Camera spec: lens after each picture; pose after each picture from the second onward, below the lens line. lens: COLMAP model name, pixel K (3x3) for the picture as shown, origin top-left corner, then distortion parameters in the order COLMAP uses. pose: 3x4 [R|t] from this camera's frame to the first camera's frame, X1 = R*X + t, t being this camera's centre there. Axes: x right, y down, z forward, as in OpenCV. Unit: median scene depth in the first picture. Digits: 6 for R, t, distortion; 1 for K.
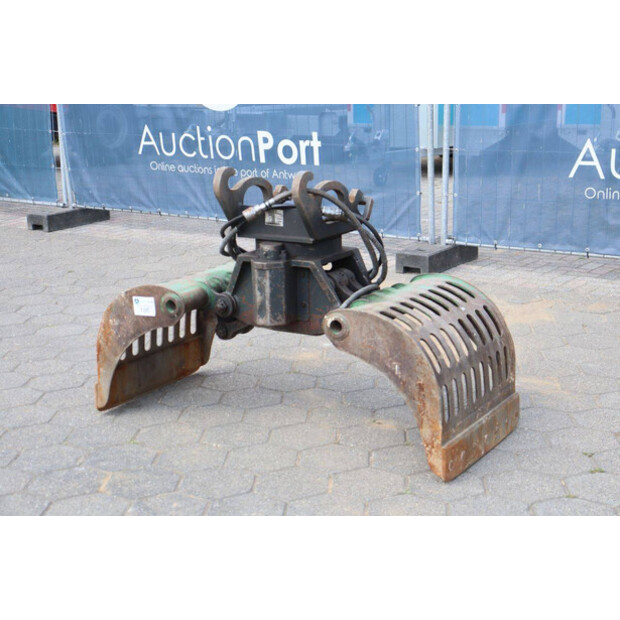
lens RADIAL K [[1060.2, 0, 323.5], [0, 1060.2, 308.6], [0, 0, 1]] dist [0.166697, 0.176440]
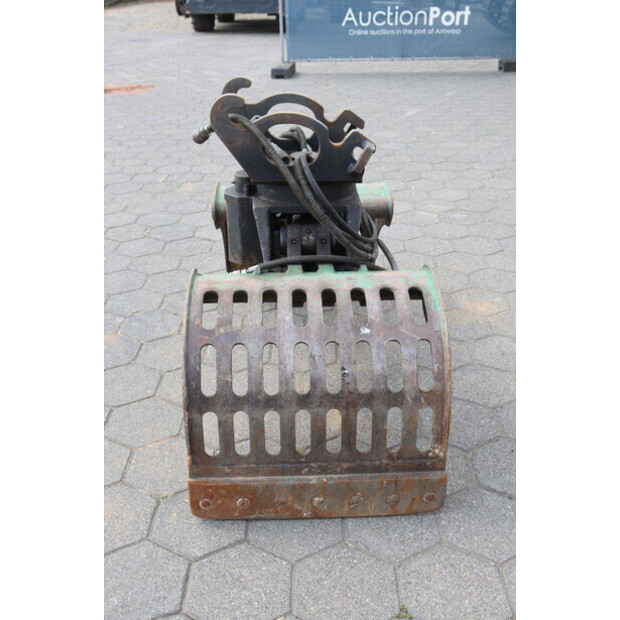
lens RADIAL K [[665.6, 0, 310.0], [0, 665.6, 310.0], [0, 0, 1]] dist [-0.009024, 0.003215]
pose [[0.543098, 0.394814, -0.741057, 0.396395], [-0.200033, 0.917985, 0.342478, -0.142939], [0.815494, -0.037763, 0.577532, 0.660224]]
